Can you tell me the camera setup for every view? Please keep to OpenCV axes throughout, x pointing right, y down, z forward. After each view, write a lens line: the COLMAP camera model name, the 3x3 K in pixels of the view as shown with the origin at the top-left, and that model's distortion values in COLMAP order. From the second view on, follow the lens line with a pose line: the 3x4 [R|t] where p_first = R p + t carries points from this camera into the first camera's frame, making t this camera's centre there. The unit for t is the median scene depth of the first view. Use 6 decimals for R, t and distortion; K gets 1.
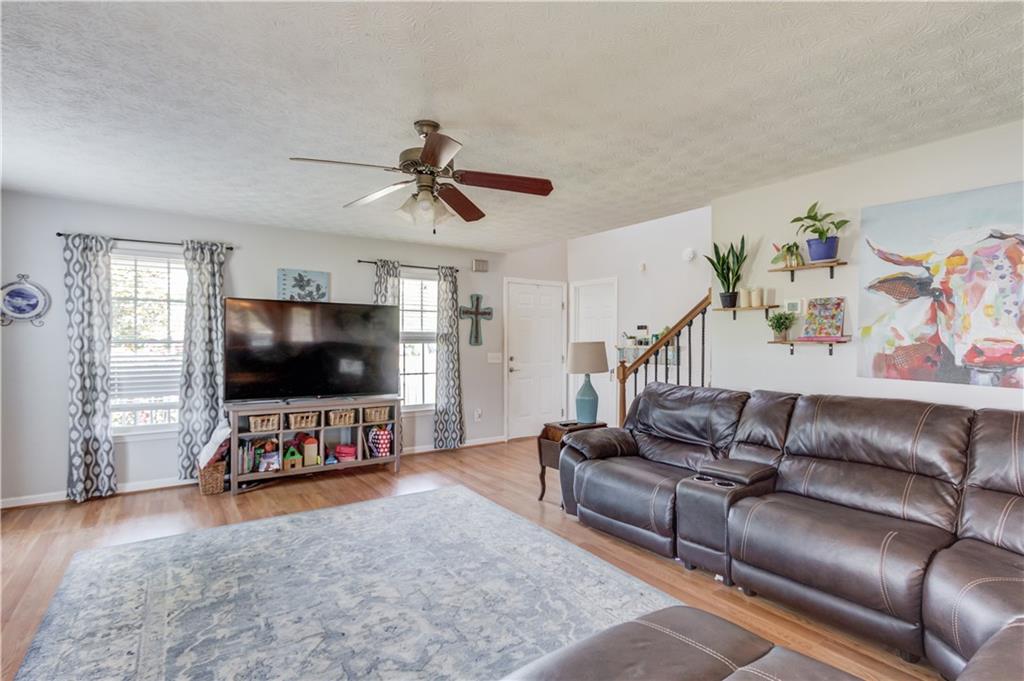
lens RADIAL K [[499.1, 0, 510.3], [0, 499.1, 337.4], [0, 0, 1]] dist [-0.009711, 0.000997]
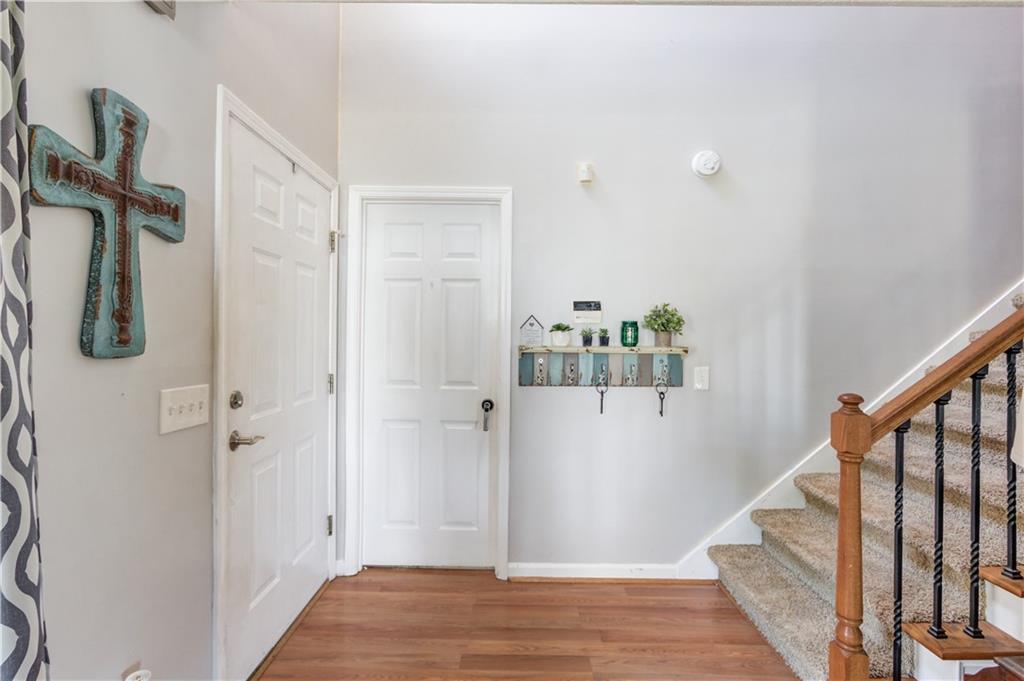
lens RADIAL K [[499.1, 0, 510.3], [0, 499.1, 337.4], [0, 0, 1]] dist [-0.009711, 0.000997]
pose [[0.585717, -0.002742, 0.810511, -0.134115], [-0.008938, 0.999912, 0.009842, 0.004518], [-0.810466, -0.013009, 0.585641, 0.745542]]
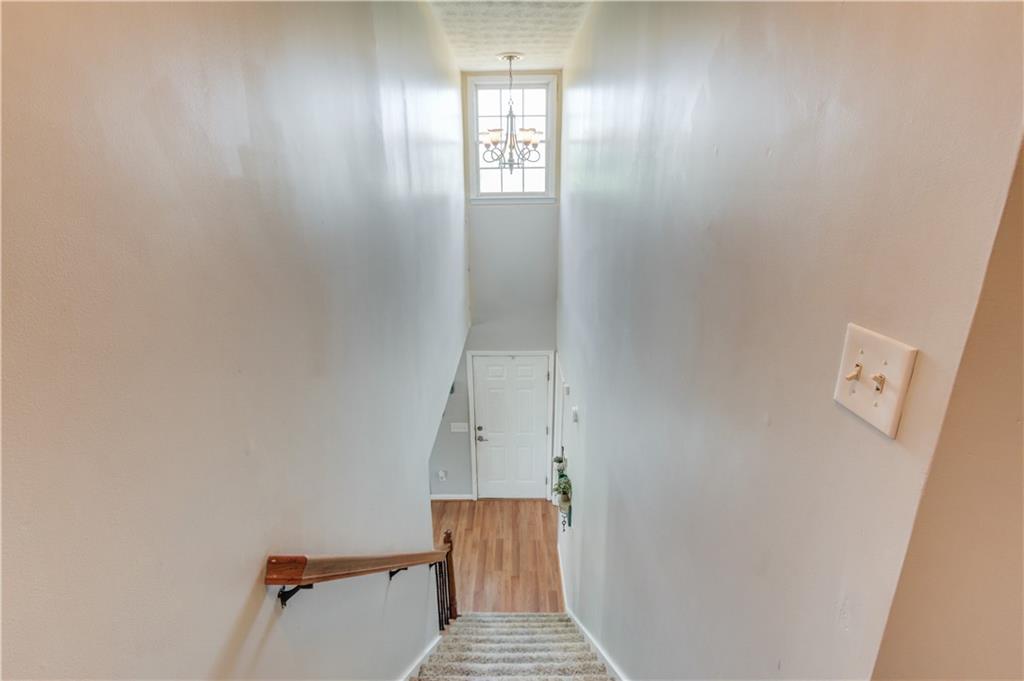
lens RADIAL K [[499.1, 0, 510.3], [0, 499.1, 337.4], [0, 0, 1]] dist [-0.009711, 0.000997]
pose [[0.822552, 0.159997, -0.545718, 0.580131], [0.010731, 0.955070, 0.296188, -0.434680], [0.568588, -0.249486, 0.783878, 0.317509]]
